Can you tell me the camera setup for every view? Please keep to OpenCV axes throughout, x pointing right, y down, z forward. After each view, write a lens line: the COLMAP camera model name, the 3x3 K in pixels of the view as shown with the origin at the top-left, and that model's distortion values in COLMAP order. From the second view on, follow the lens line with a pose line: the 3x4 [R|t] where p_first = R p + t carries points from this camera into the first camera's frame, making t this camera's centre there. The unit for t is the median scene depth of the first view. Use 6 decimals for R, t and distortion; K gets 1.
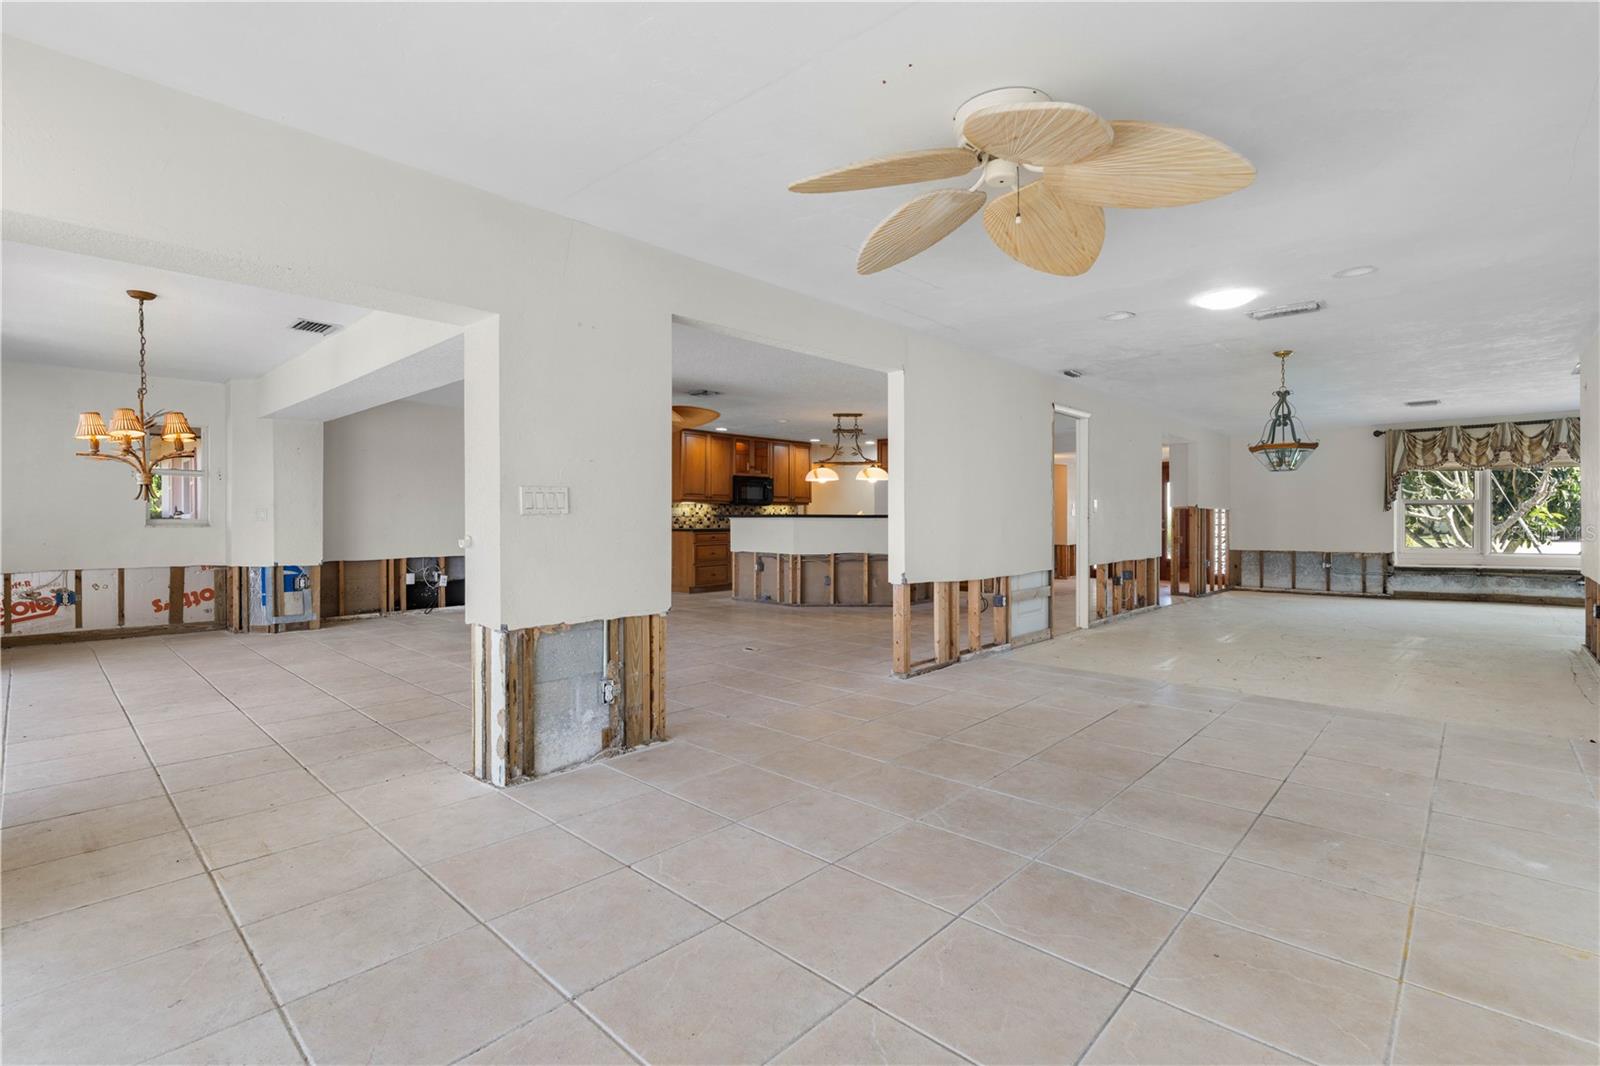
lens RADIAL K [[725.2, 0, 789.4], [0, 725.2, 524.4], [0, 0, 1]] dist [-0.006583, 0.000208]
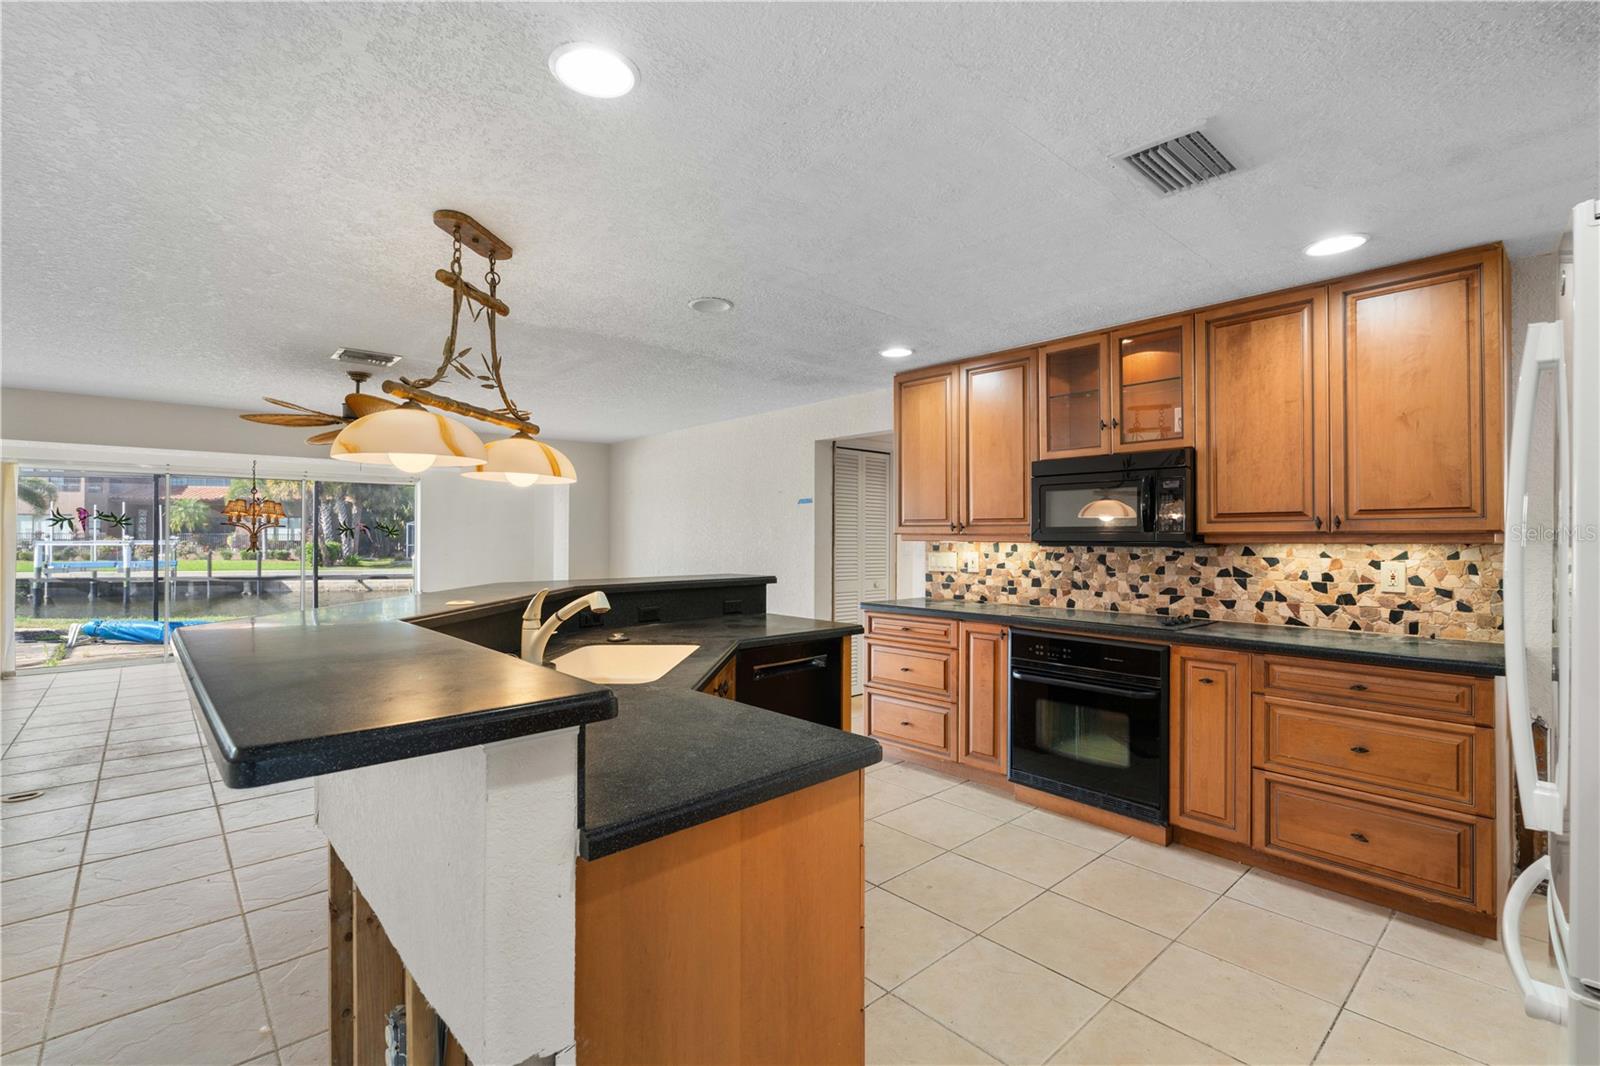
lens RADIAL K [[725.2, 0, 801.9], [0, 725.2, 528.5], [0, 0, 1]] dist [-0.006583, 0.000208]
pose [[-0.072998, -0.013471, -0.997241, 0.314165], [-0.010100, 0.999867, -0.012767, -0.033959], [0.997281, 0.009140, -0.073125, 1.040693]]
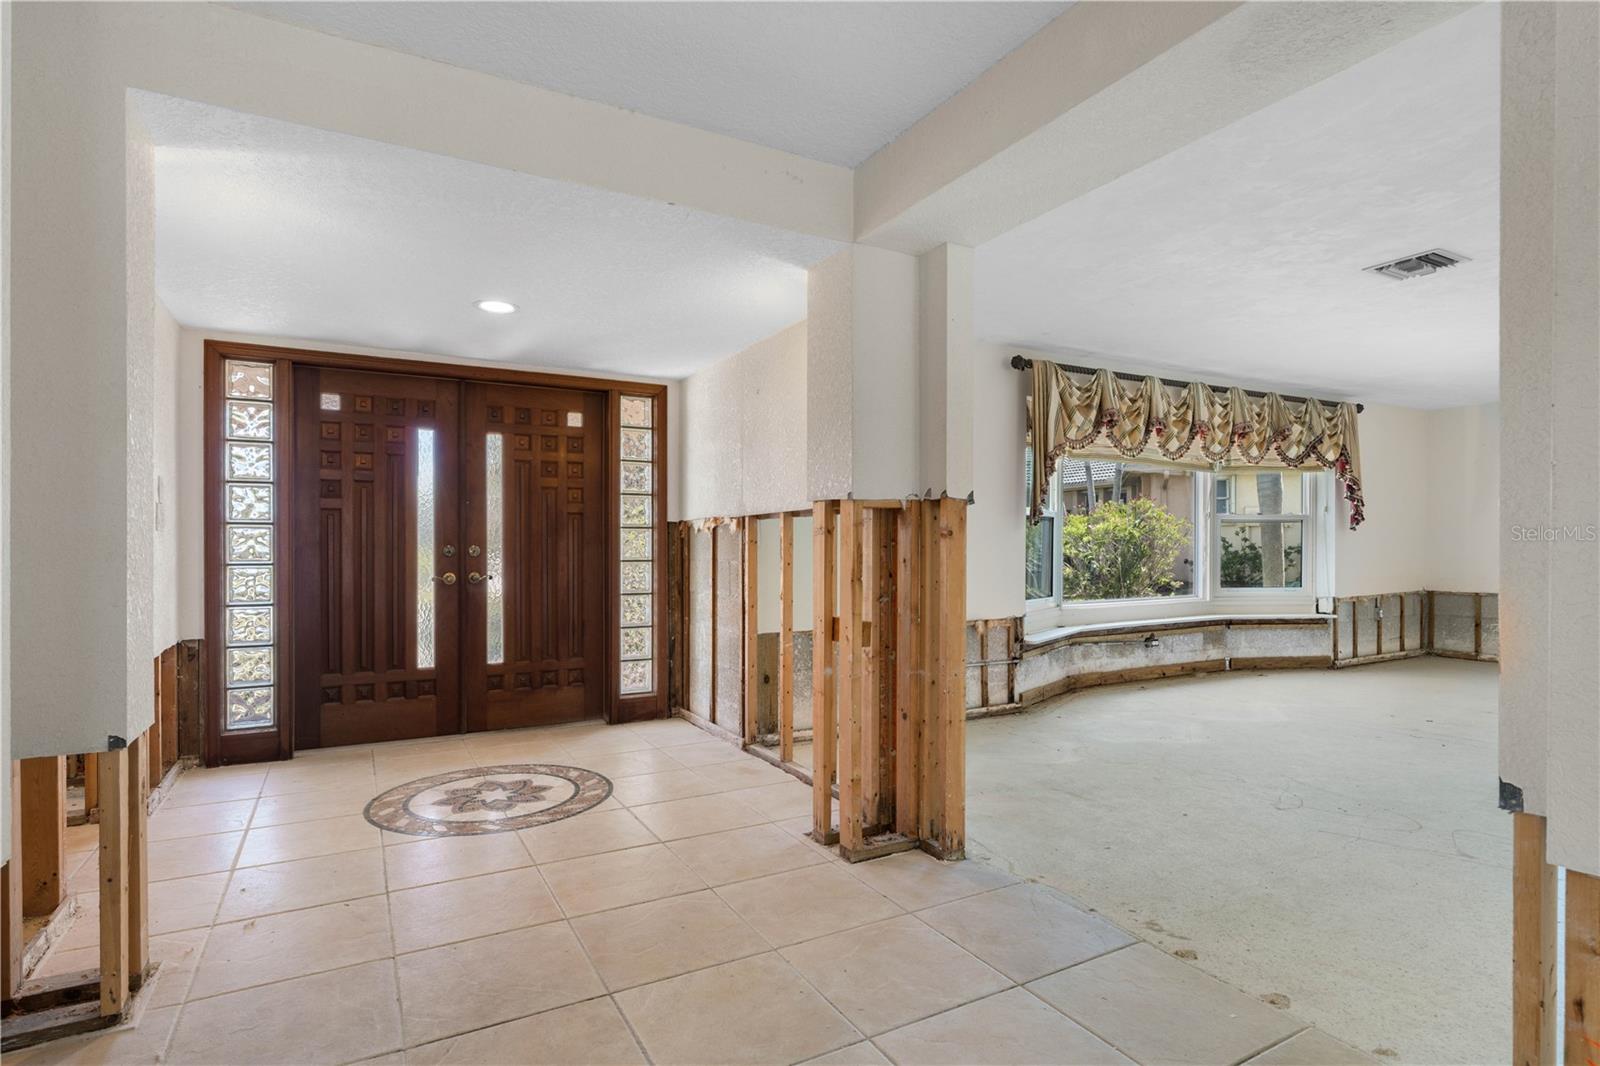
lens RADIAL K [[813.4, 0, 802.3], [0, 813.4, 548.6], [0, 0, 1]] dist [-0.007158, -0.000061]
pose [[0.300695, -0.006807, 0.953696, 0.272870], [0.004598, 0.999973, 0.005688, -0.009589], [-0.953709, 0.002674, 0.300718, 0.980649]]
